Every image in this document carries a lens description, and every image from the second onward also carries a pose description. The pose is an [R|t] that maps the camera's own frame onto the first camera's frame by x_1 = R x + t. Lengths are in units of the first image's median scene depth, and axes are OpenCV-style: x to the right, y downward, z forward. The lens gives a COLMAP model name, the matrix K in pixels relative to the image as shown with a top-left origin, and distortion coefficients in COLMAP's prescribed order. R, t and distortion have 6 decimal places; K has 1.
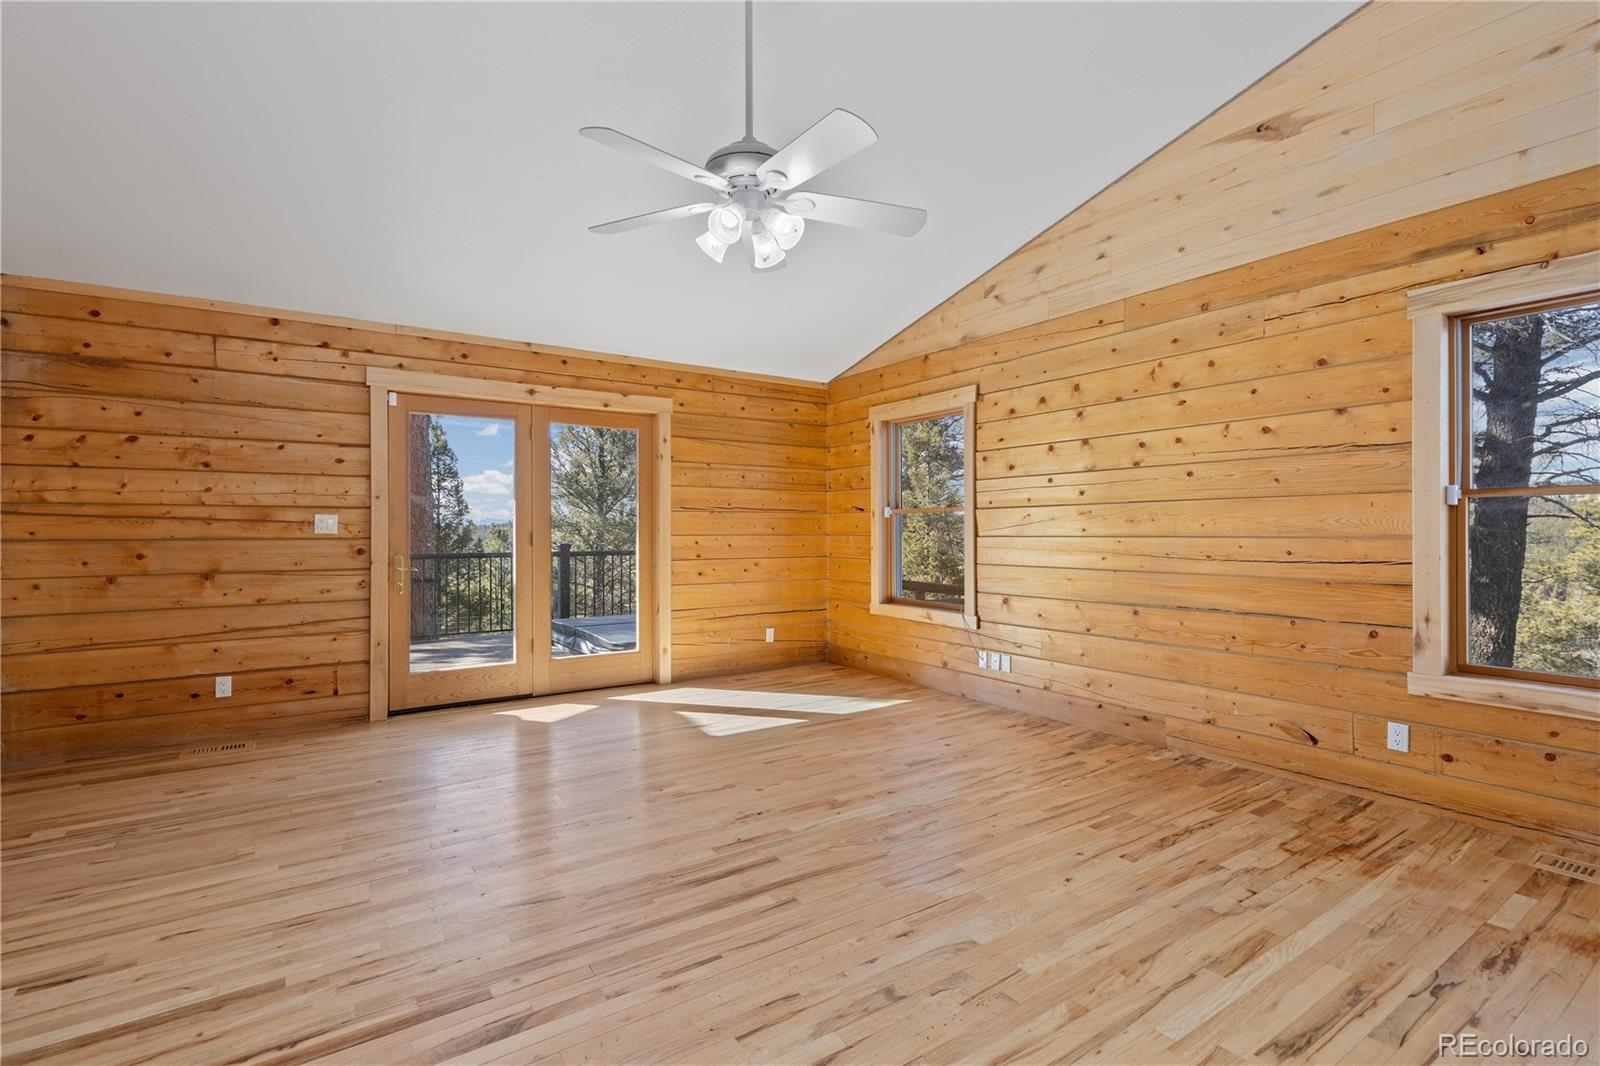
lens RADIAL K [[734.7, 0, 790.8], [0, 734.7, 531.4], [0, 0, 1]] dist [0.010862, -0.000133]
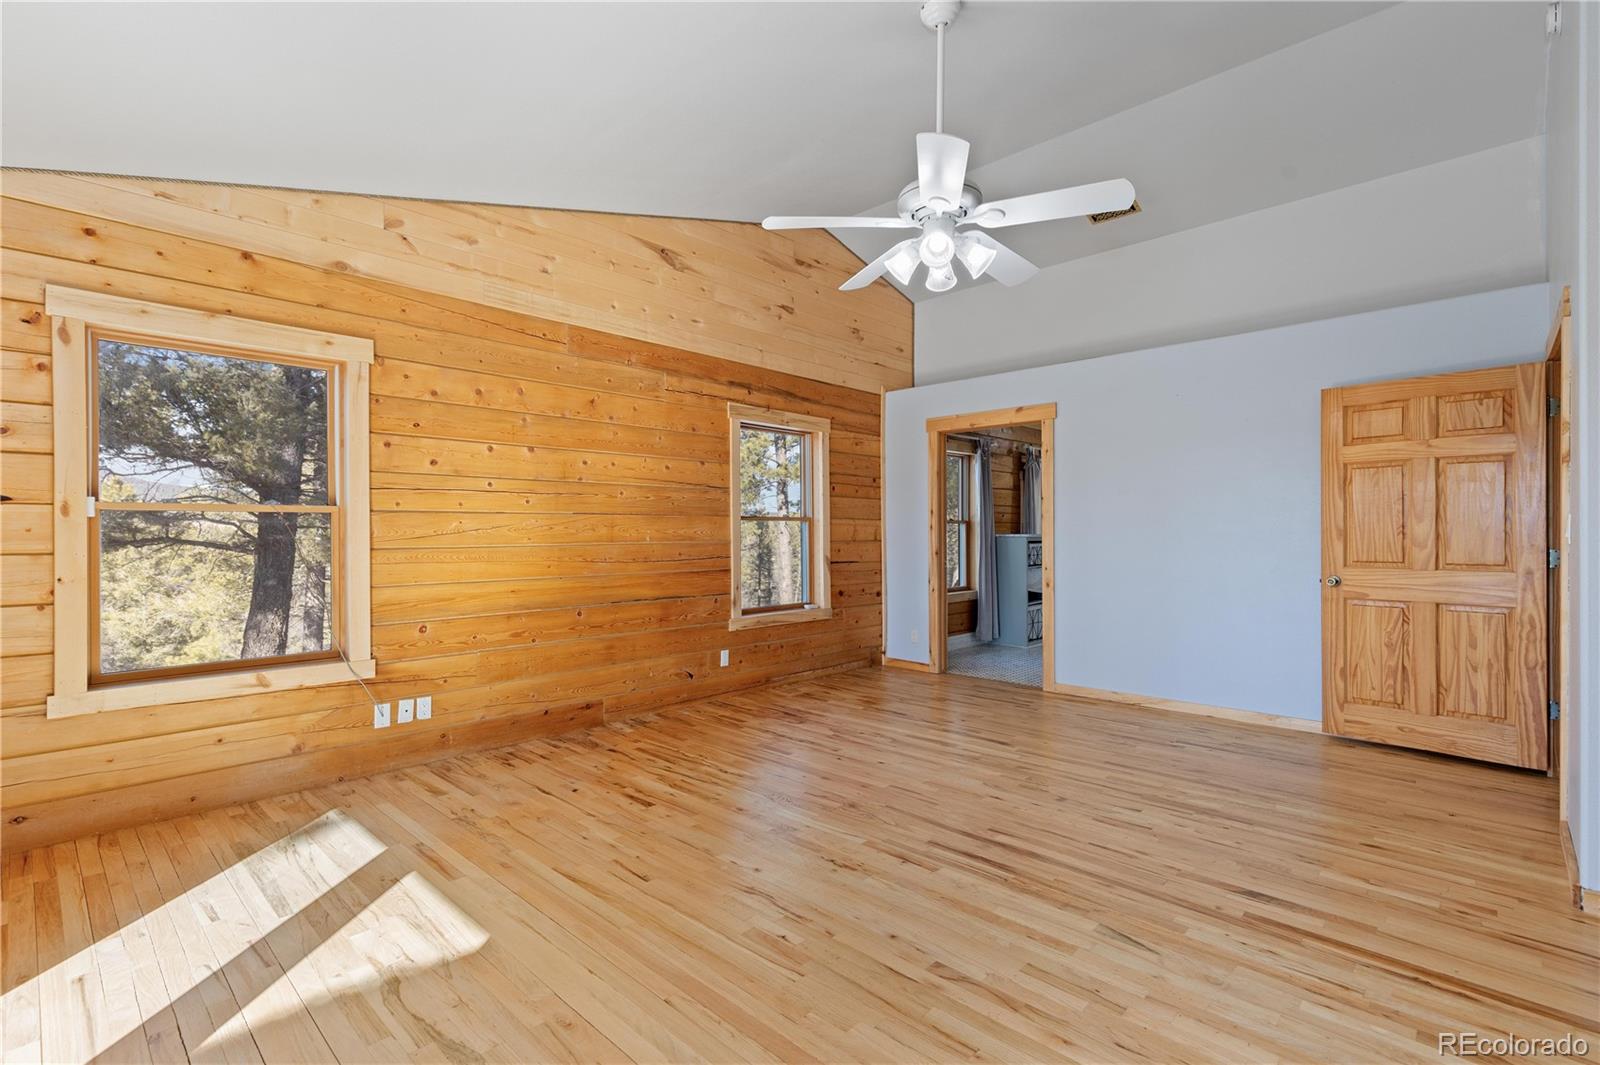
lens RADIAL K [[734.7, 0, 790.8], [0, 734.7, 530.9], [0, 0, 1]] dist [0.010862, -0.000133]
pose [[-0.212328, 0.006069, 0.977180, -0.902450], [0.005567, 0.999972, -0.005001, -0.008678], [-0.977183, 0.004378, -0.212355, 1.238268]]
